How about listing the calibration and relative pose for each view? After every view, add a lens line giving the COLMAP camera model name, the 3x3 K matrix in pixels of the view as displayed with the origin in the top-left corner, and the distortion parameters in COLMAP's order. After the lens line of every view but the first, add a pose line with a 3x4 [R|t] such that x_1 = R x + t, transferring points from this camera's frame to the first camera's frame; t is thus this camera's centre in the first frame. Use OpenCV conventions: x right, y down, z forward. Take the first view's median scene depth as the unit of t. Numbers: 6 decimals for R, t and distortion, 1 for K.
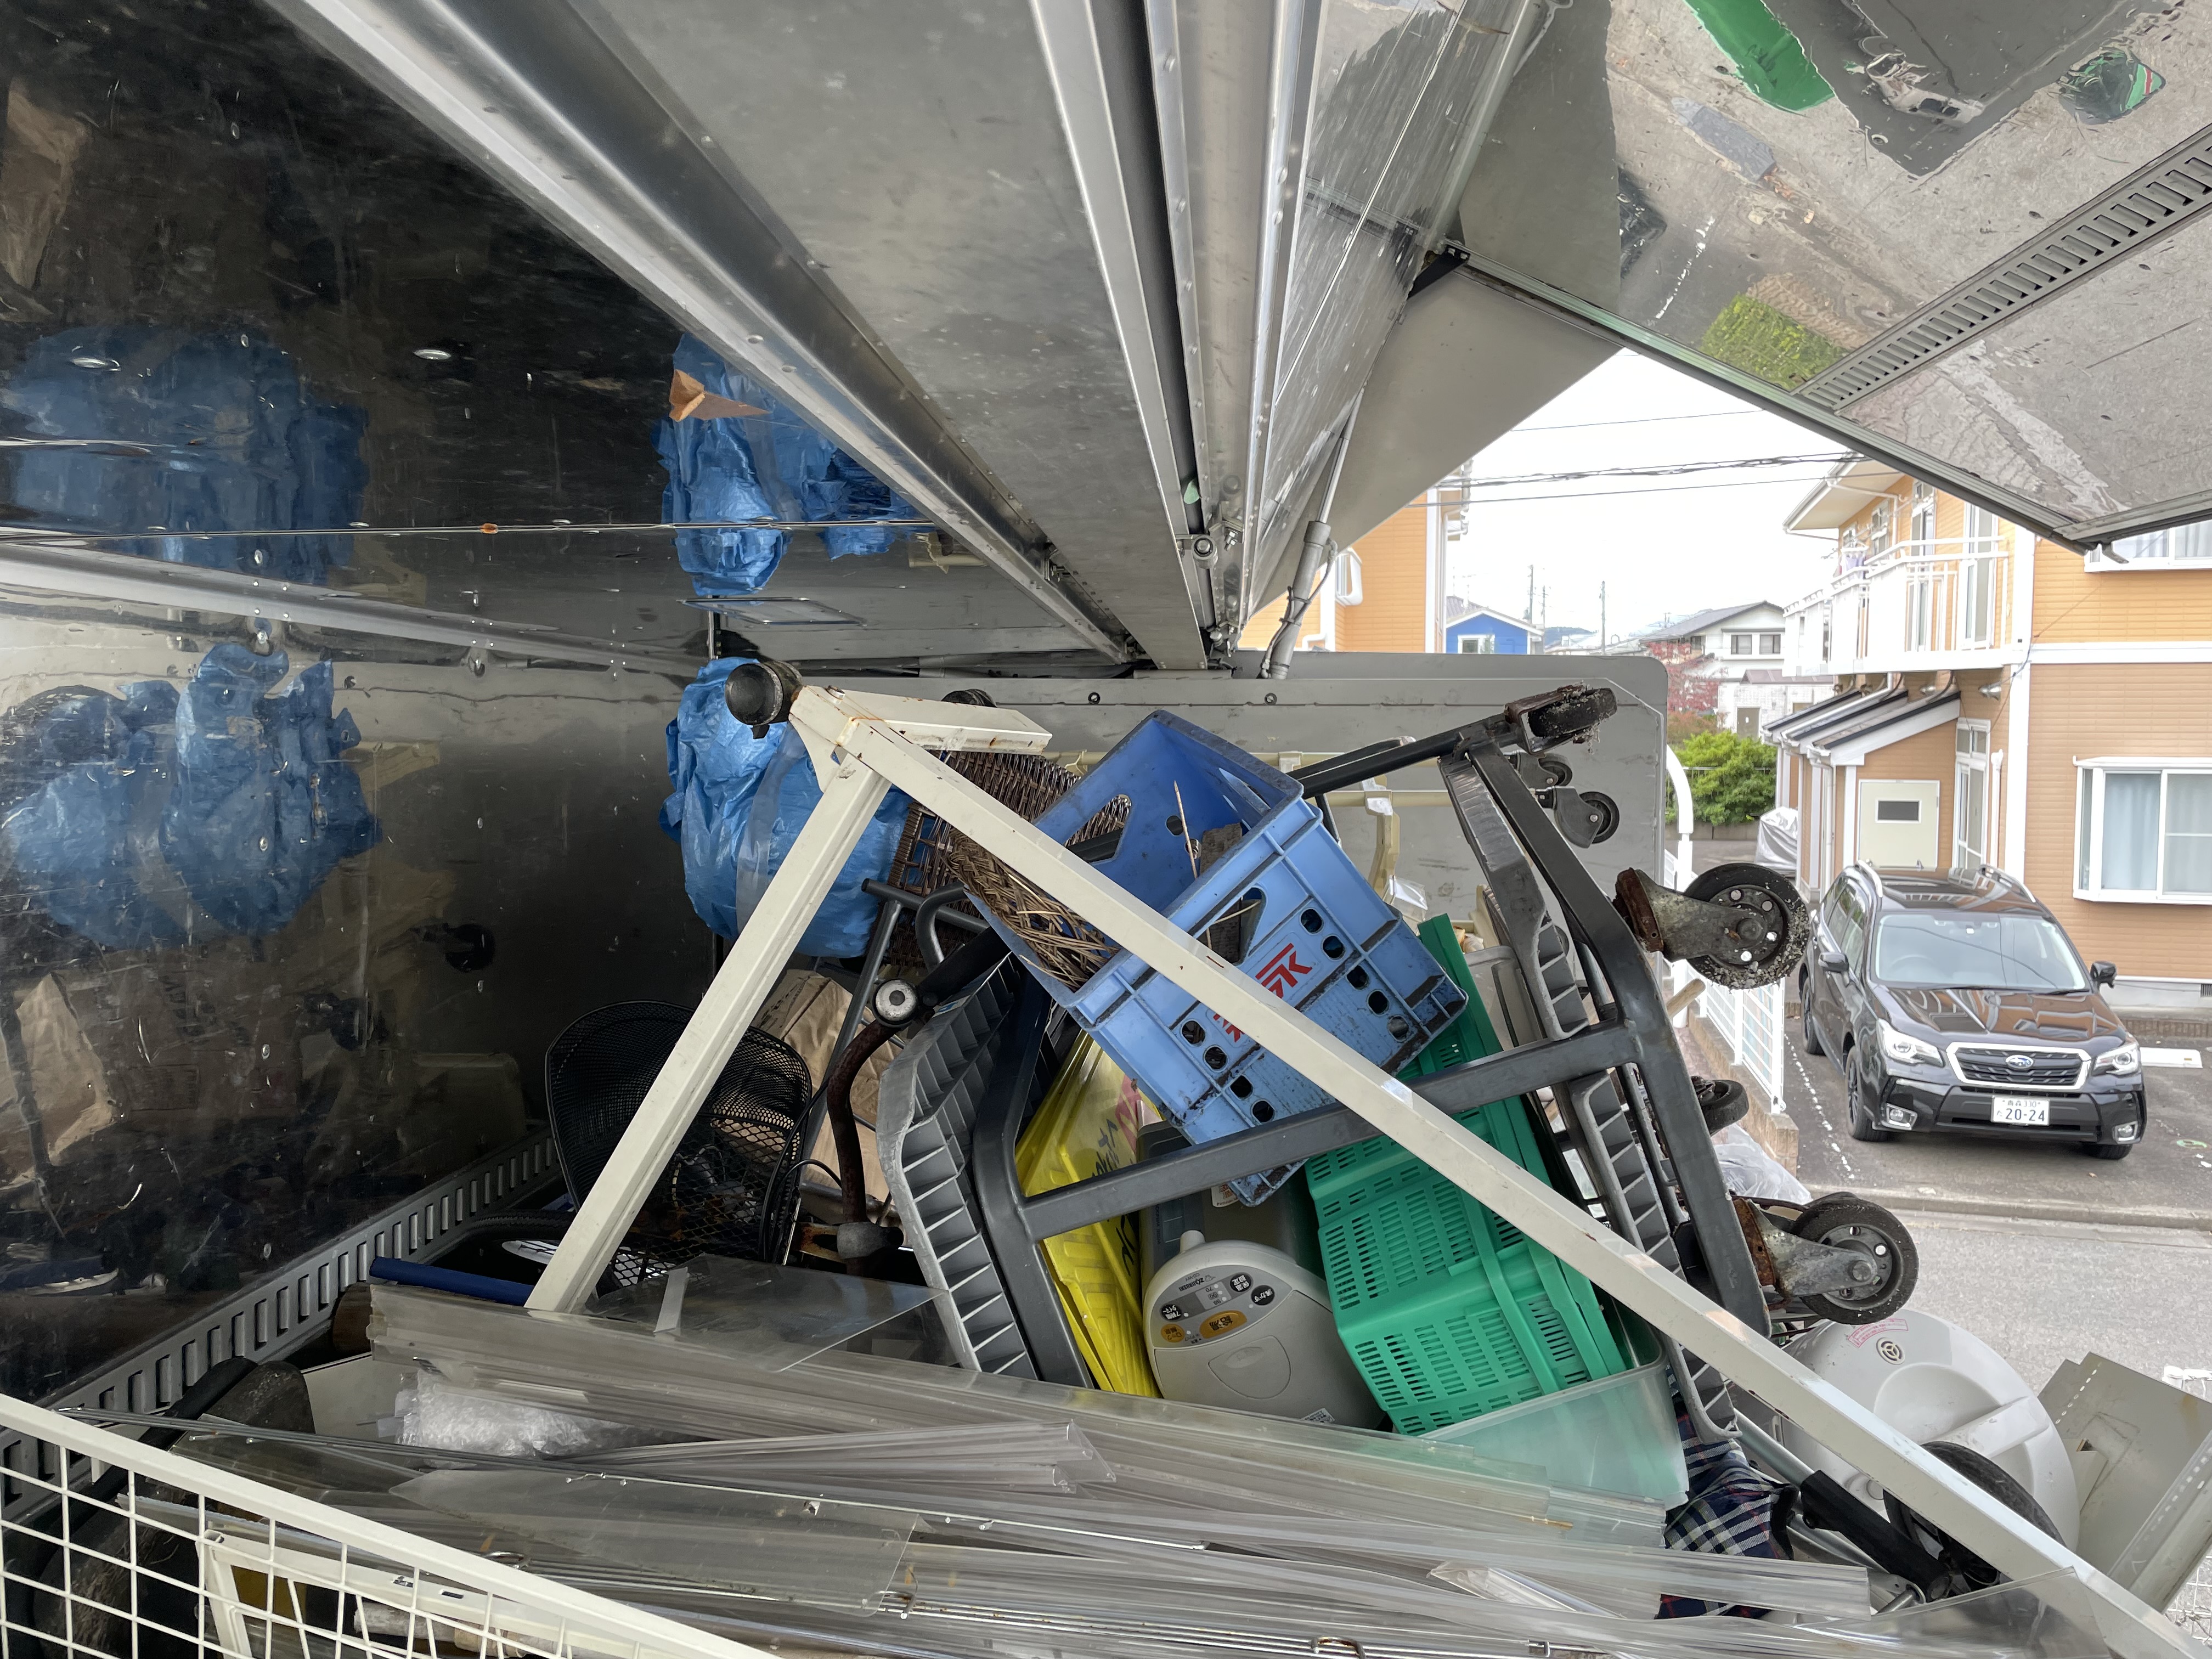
lens RADIAL K [[1685.7, 0, 1109.1], [0, 1685.7, 825.7], [0, 0, 1]] dist [0.054508, -0.086831]
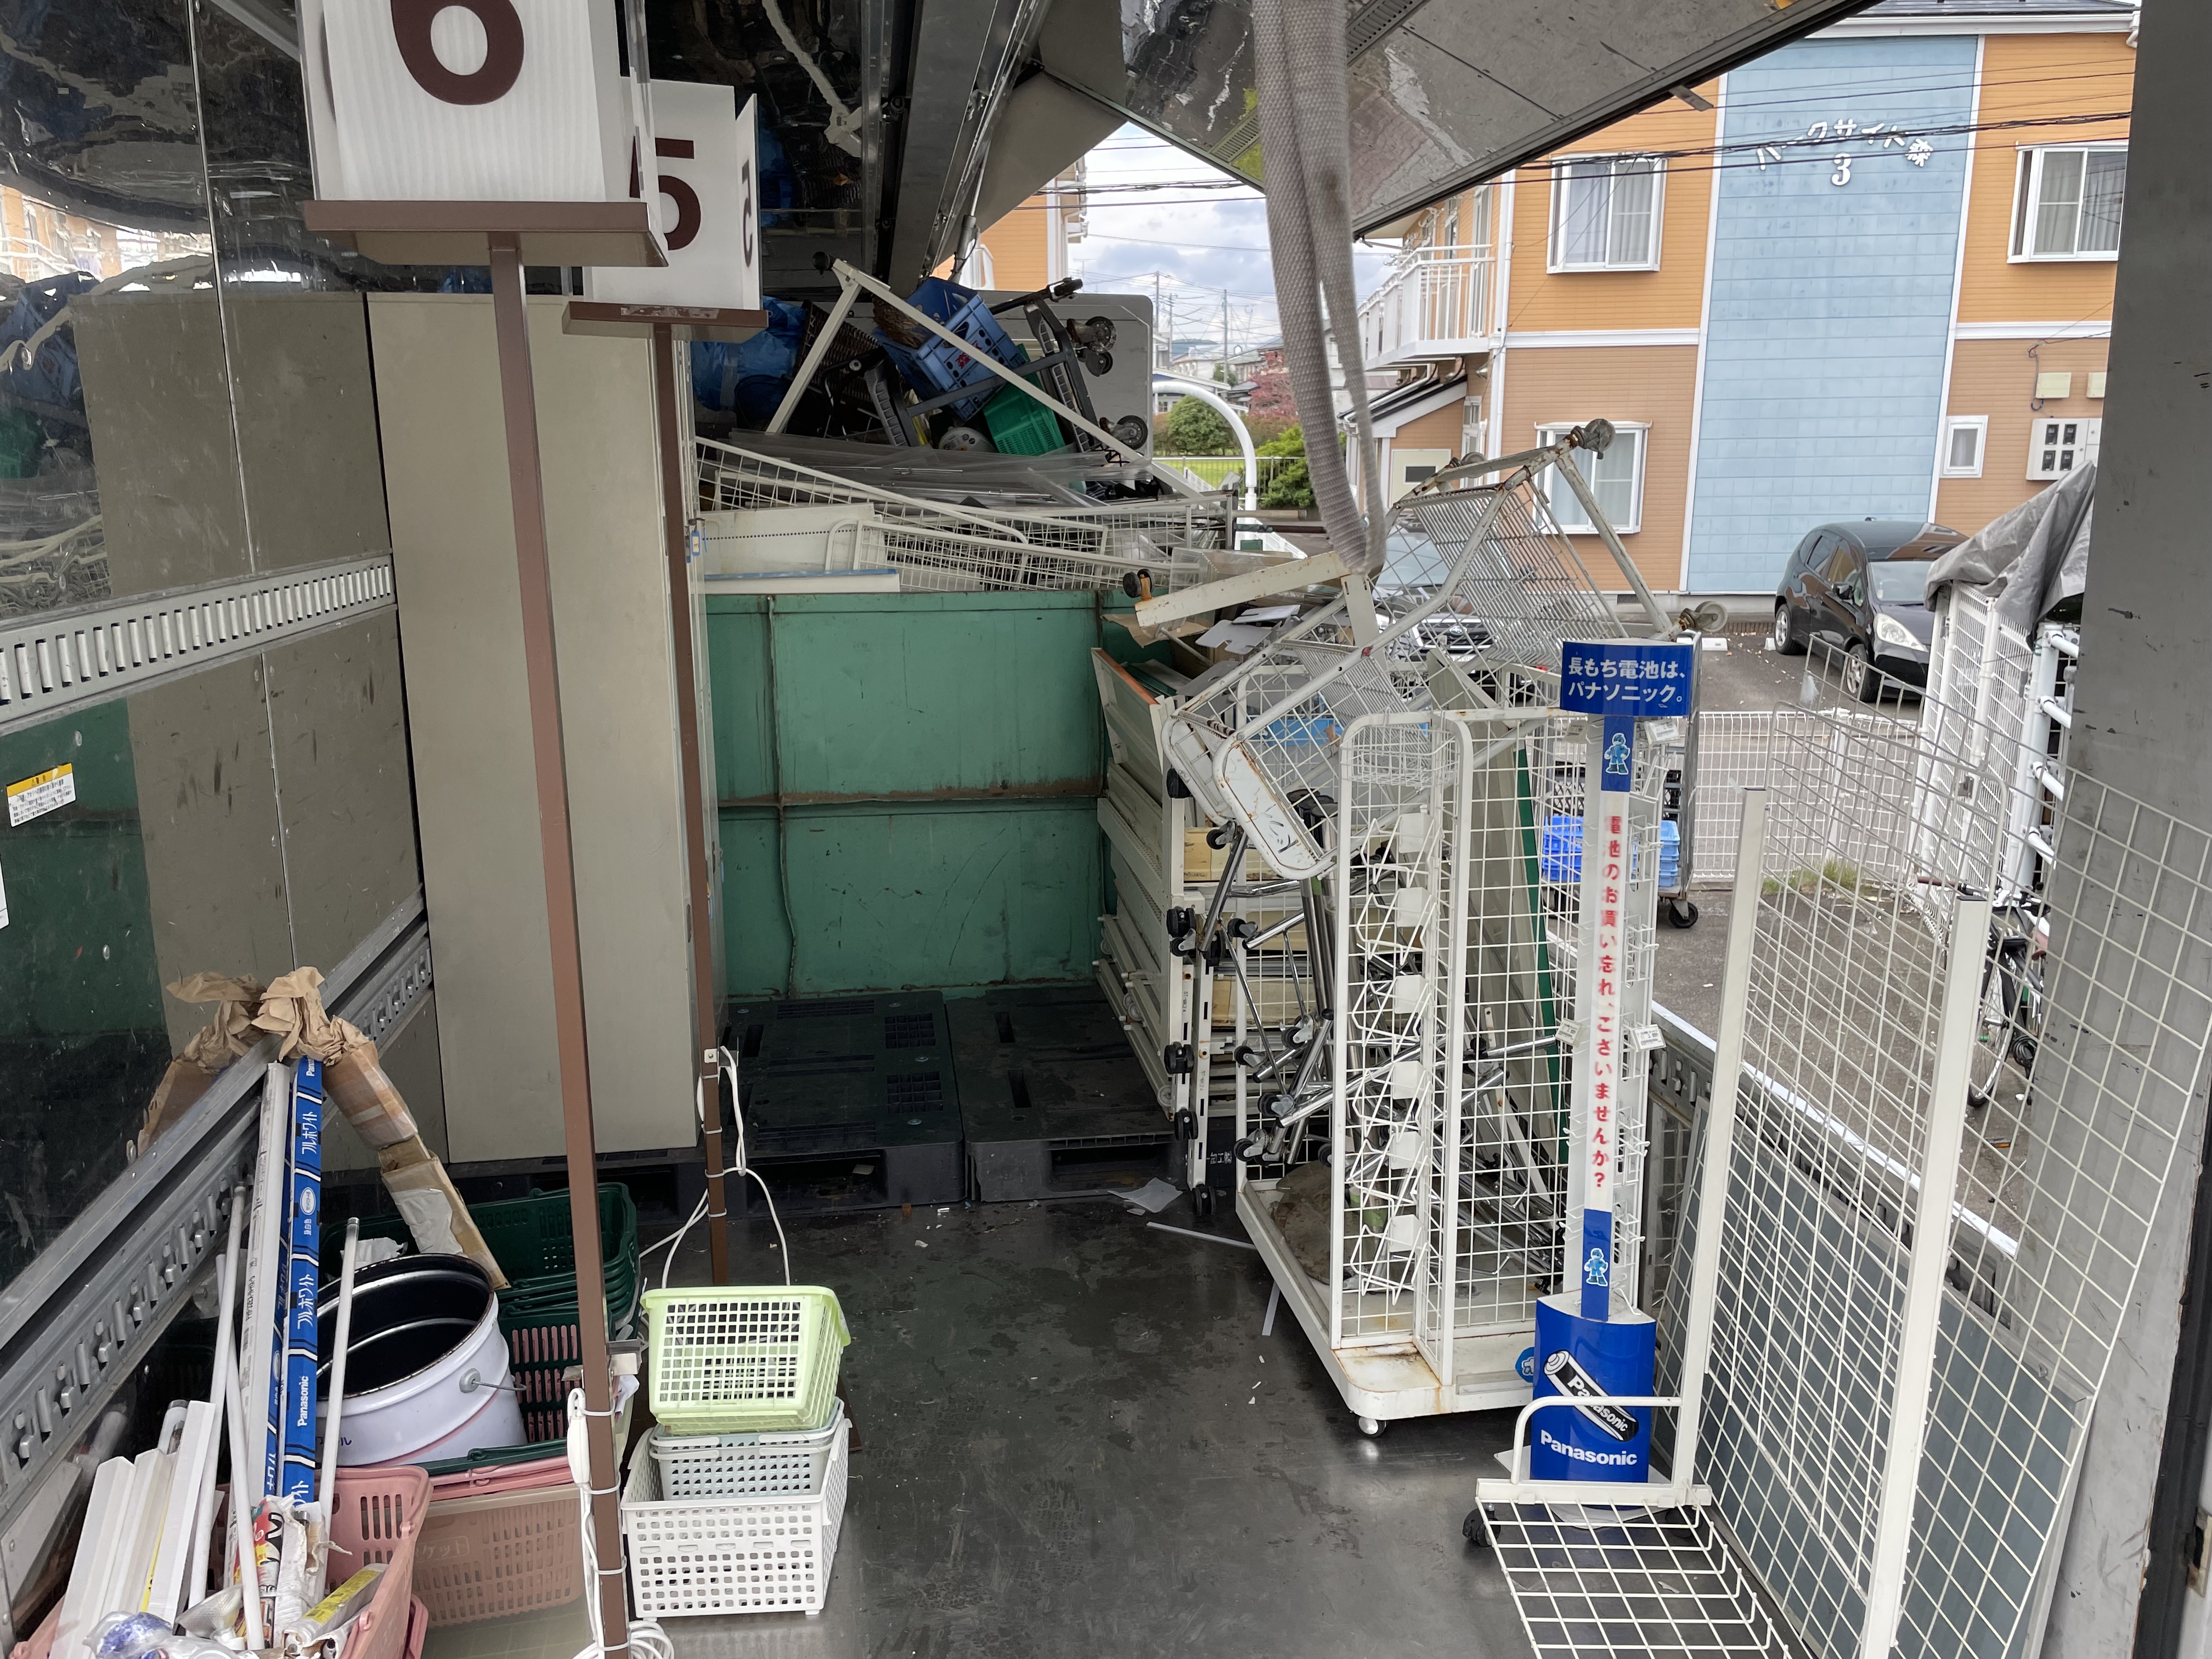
lens RADIAL K [[1685.7, 0, 1096.4], [0, 1685.7, 833.1], [0, 0, 1]] dist [0.054508, -0.086831]
pose [[0.978776, -0.050997, 0.198487, -0.036156], [0.017055, 0.985452, 0.169094, 0.044351], [-0.204223, -0.162120, 0.965407, -0.237028]]
